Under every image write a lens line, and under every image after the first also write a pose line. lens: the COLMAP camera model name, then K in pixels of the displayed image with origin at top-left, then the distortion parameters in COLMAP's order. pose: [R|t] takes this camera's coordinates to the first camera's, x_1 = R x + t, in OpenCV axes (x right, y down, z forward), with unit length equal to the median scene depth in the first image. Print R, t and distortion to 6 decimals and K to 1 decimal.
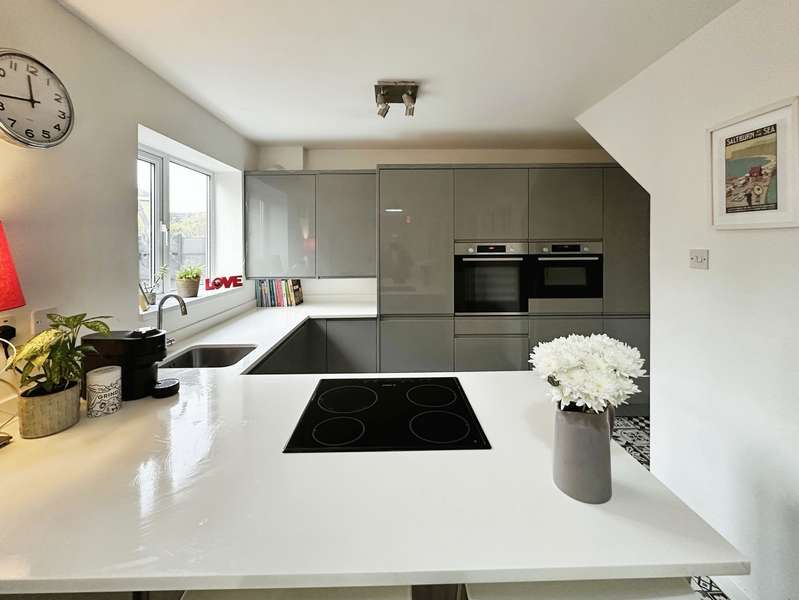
lens RADIAL K [[341.7, 0, 399.2], [0, 341.7, 256.4], [0, 0, 1]] dist [-0.001393, -0.000030]
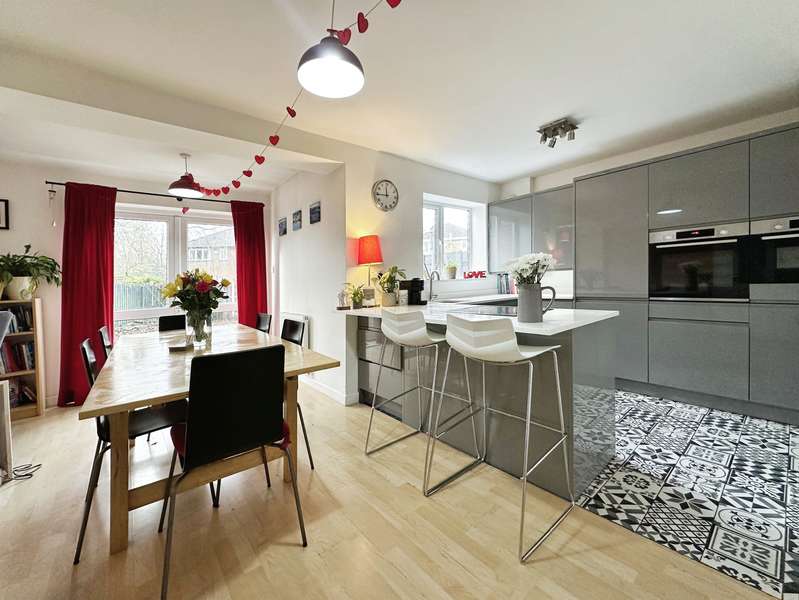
lens RADIAL K [[326.6, 0, 388.3], [0, 326.6, 294.4], [0, 0, 1]] dist [-0.000582, 0.000021]
pose [[0.618988, 0.022086, -0.785090, 0.471221], [0.001066, 0.999580, 0.028960, 0.126957], [0.785400, -0.018763, 0.618704, -0.301149]]
